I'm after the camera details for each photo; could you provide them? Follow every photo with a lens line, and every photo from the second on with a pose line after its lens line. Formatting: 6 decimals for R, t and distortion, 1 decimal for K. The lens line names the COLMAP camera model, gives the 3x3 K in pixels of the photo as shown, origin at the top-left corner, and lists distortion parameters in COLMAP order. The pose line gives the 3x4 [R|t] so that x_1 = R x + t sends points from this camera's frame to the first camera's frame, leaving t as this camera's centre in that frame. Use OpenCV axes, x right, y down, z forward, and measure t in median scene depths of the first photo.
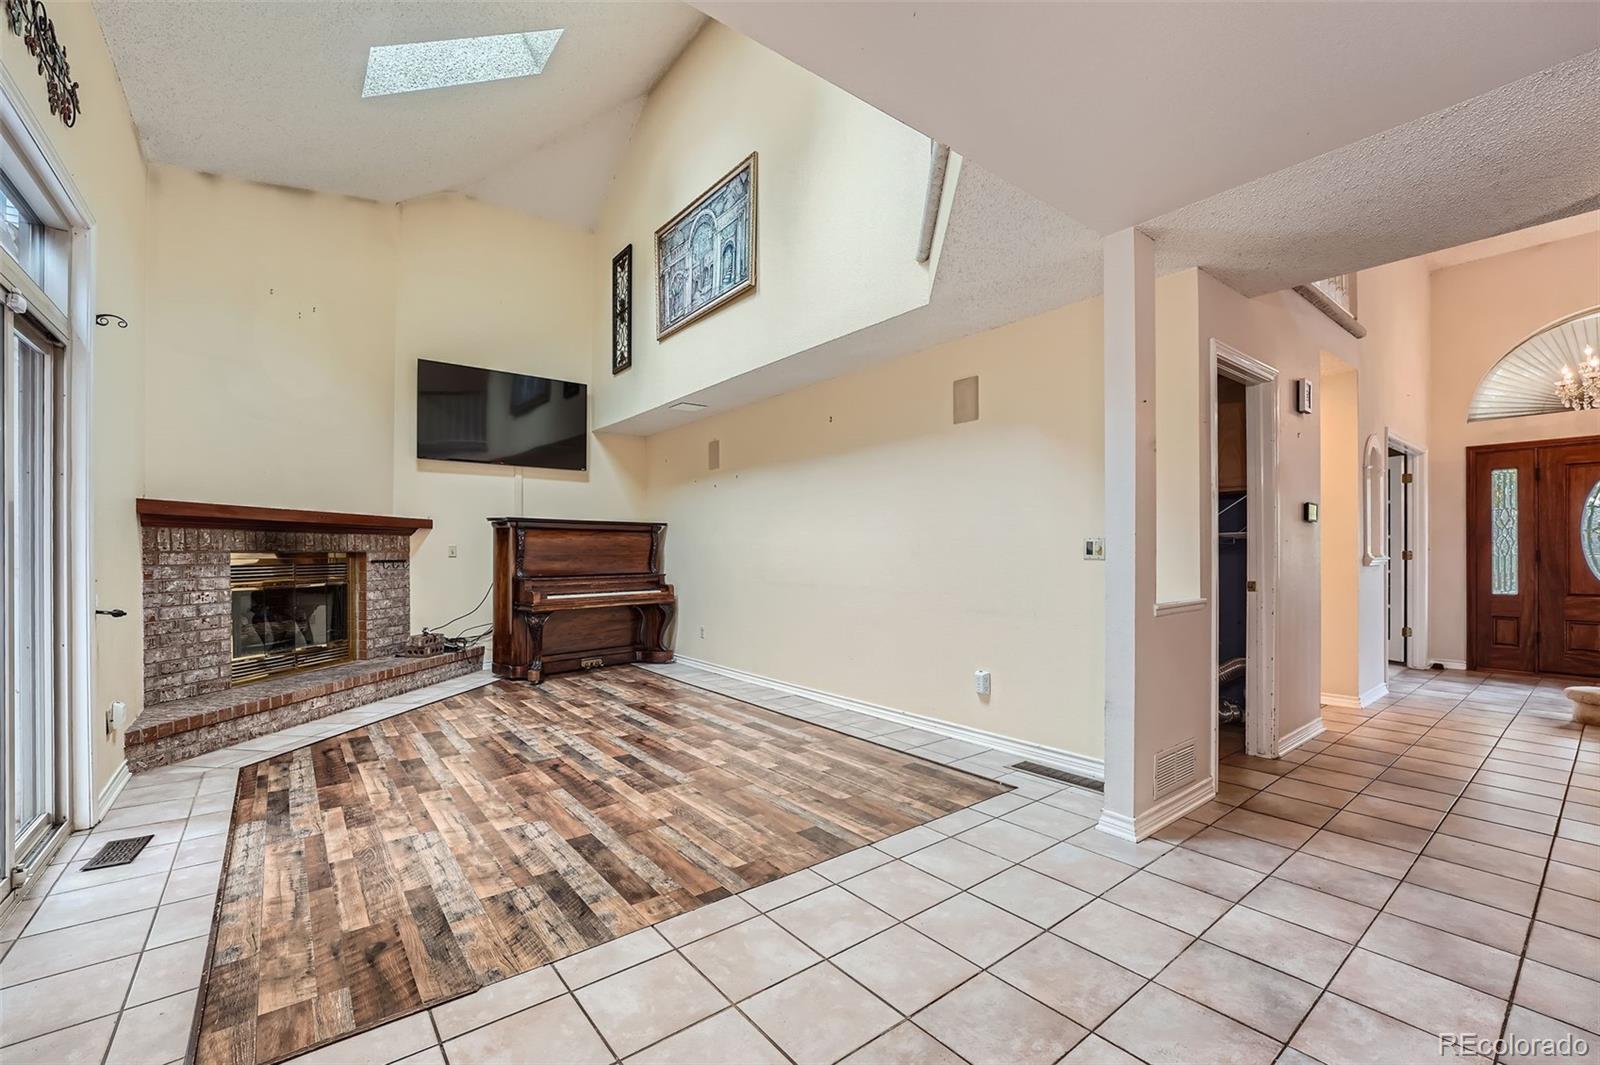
lens RADIAL K [[659.7, 0, 787.2], [0, 659.7, 551.7], [0, 0, 1]] dist [-0.016339, 0.000805]
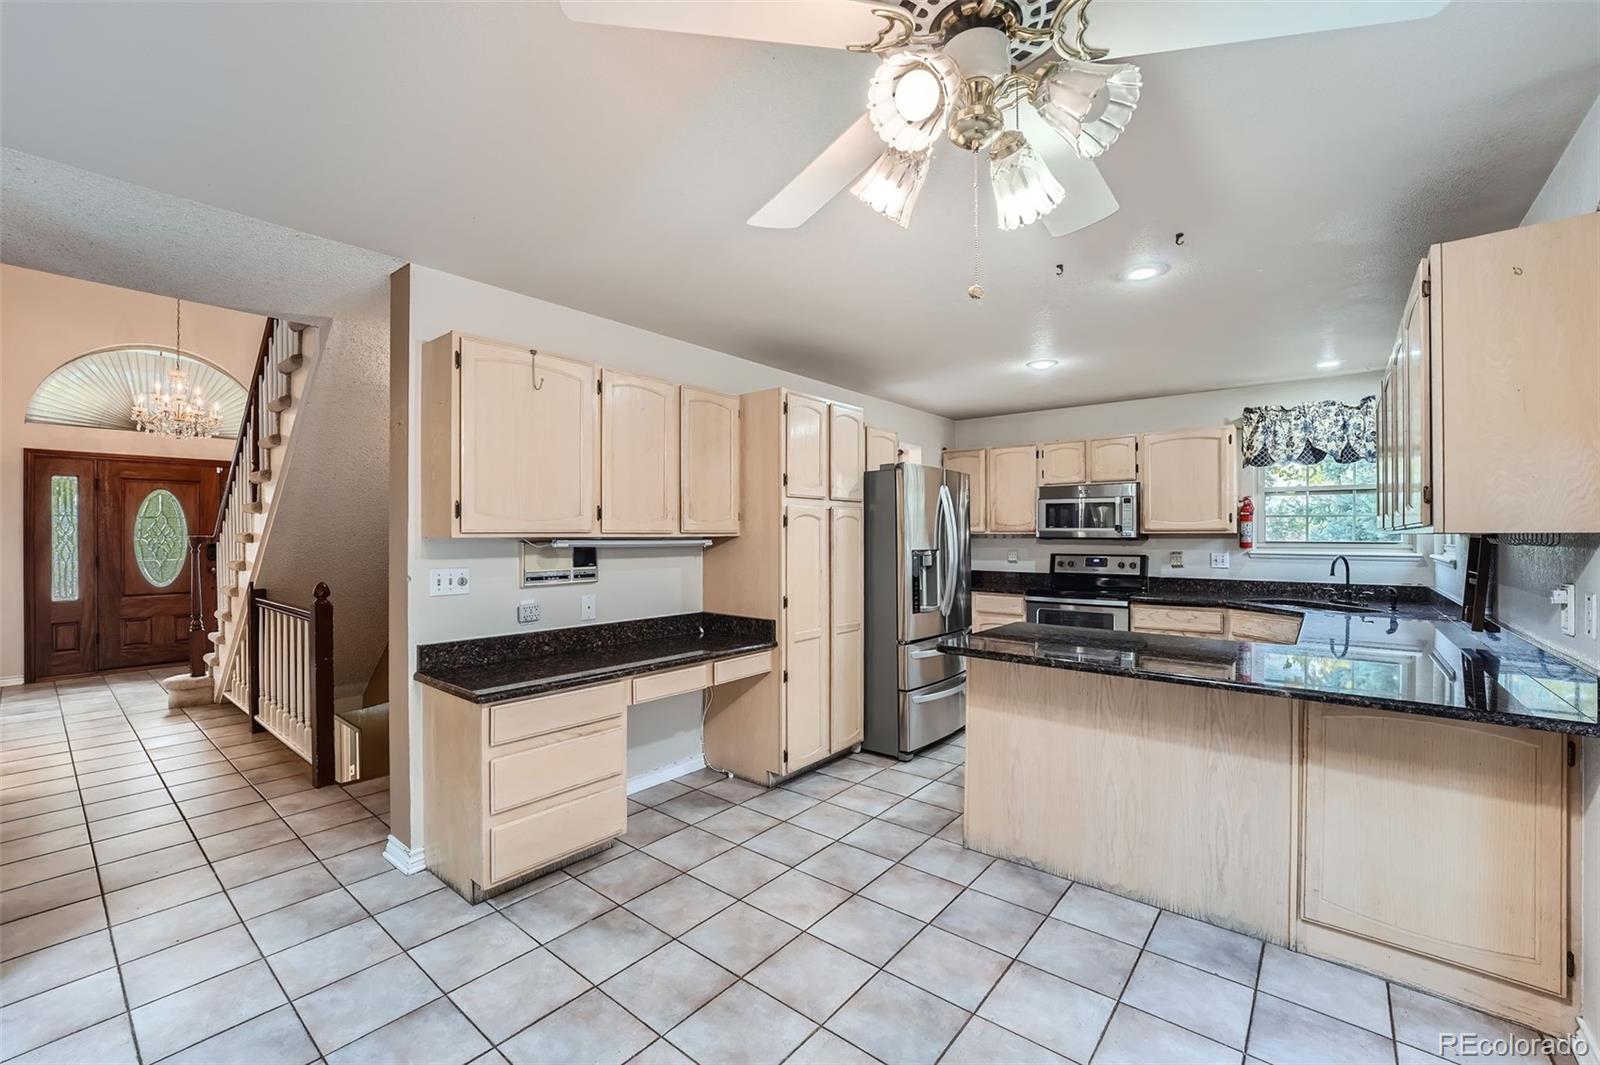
lens RADIAL K [[659.7, 0, 797.4], [0, 659.7, 532.6], [0, 0, 1]] dist [-0.016339, 0.000805]
pose [[-0.226727, 0.003952, 0.973950, -0.189972], [-0.000040, 0.999992, -0.004067, -0.051663], [-0.973958, -0.000961, -0.226725, 0.172379]]
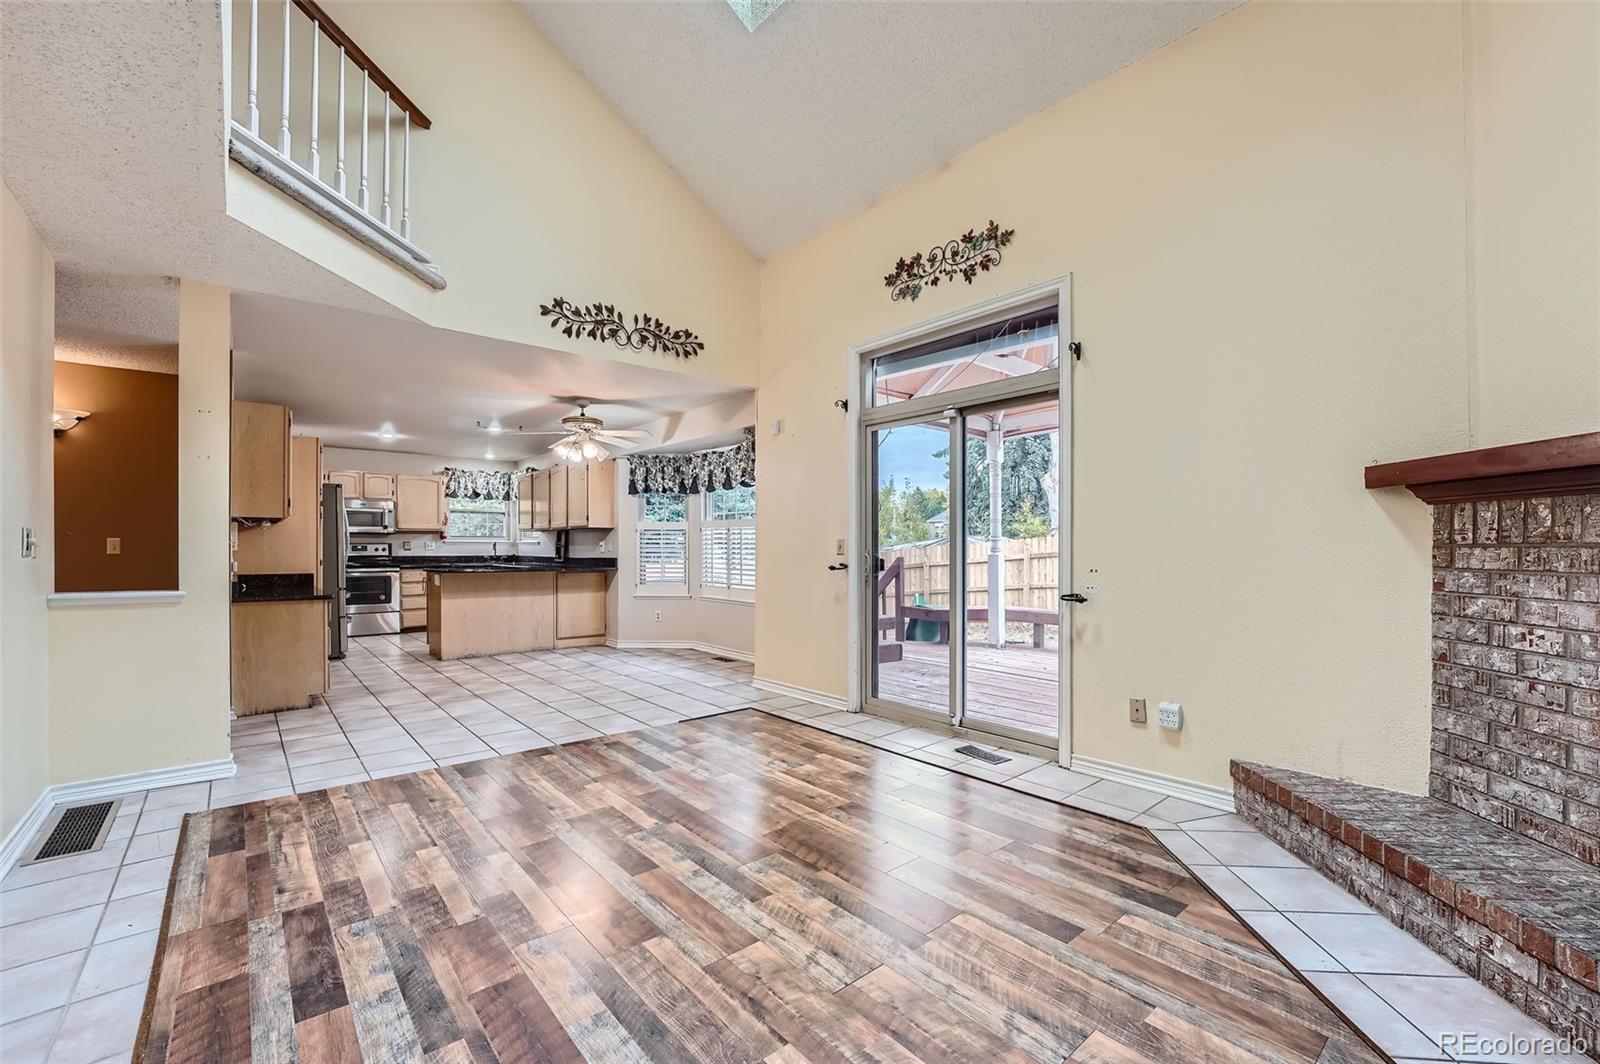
lens RADIAL K [[659.7, 0, 795.3], [0, 659.7, 546.9], [0, 0, 1]] dist [-0.016339, 0.000805]
pose [[-0.998588, 0.002112, -0.053079, -0.337830], [0.002032, 0.999997, 0.001554, -0.000518], [0.053082, 0.001444, -0.998589, 1.523132]]
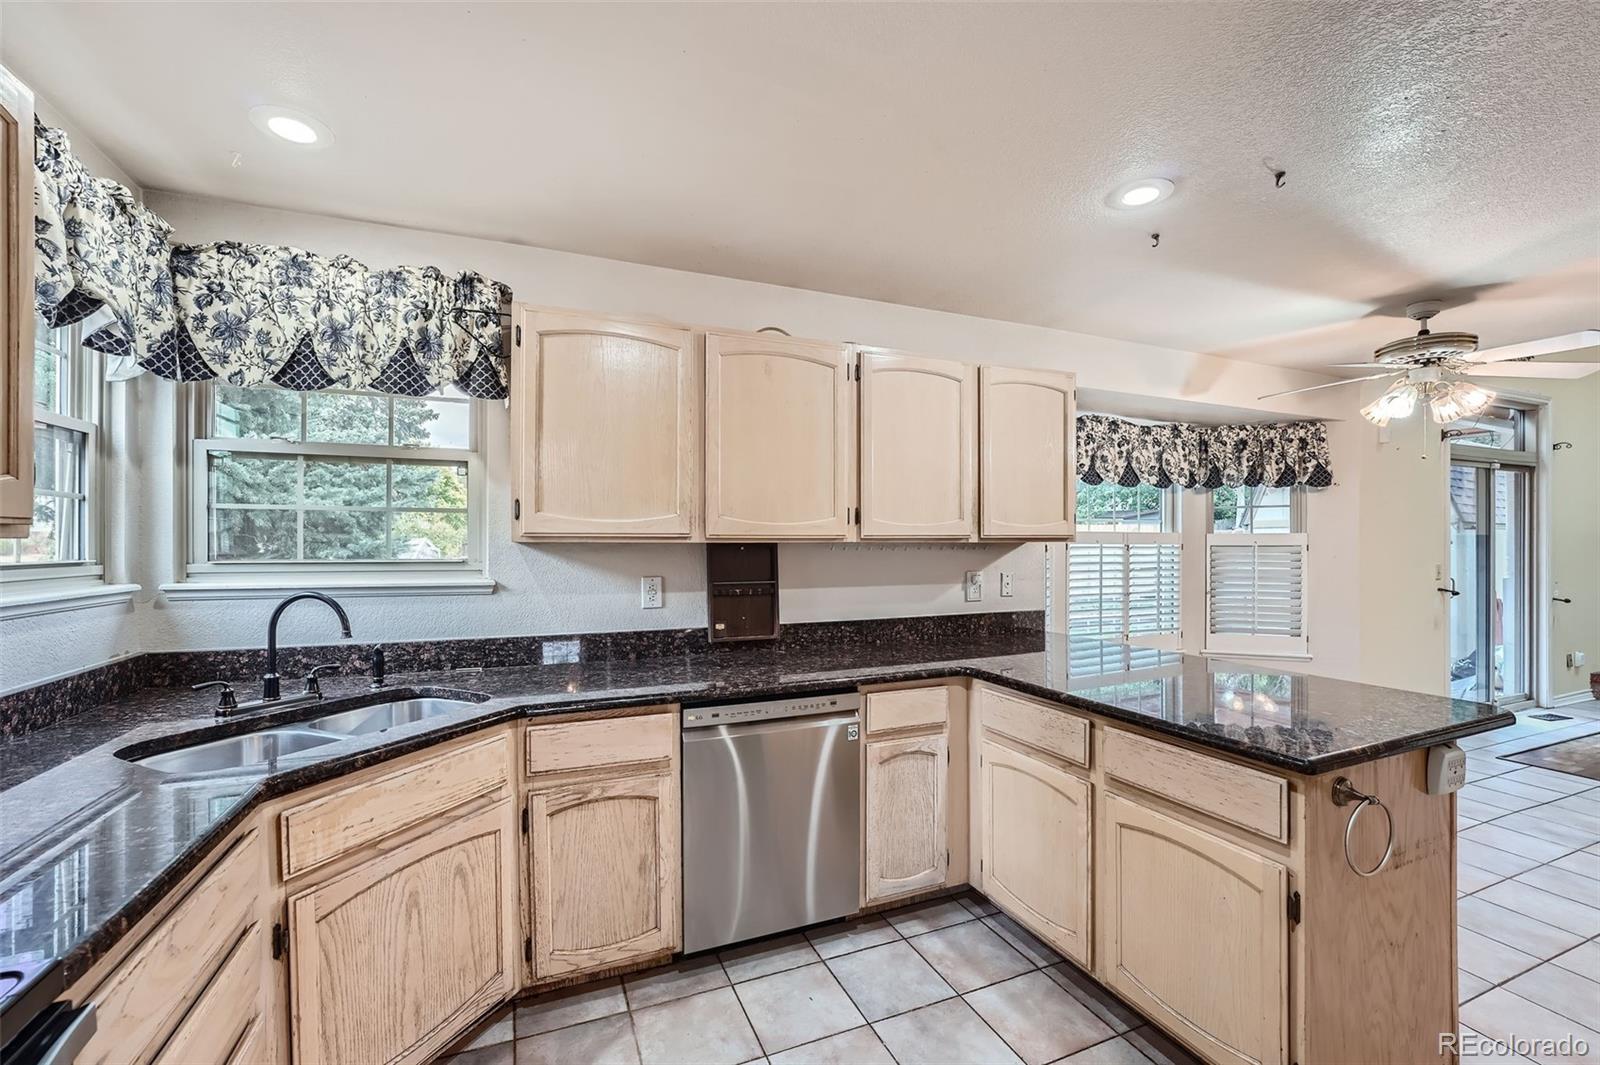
lens RADIAL K [[659.7, 0, 790.9], [0, 659.7, 540.5], [0, 0, 1]] dist [-0.016339, 0.000805]
pose [[-0.271908, -0.000997, -0.962323, 0.954298], [0.000307, 0.999999, -0.001122, -0.054013], [0.962323, -0.000601, -0.271908, -0.454118]]
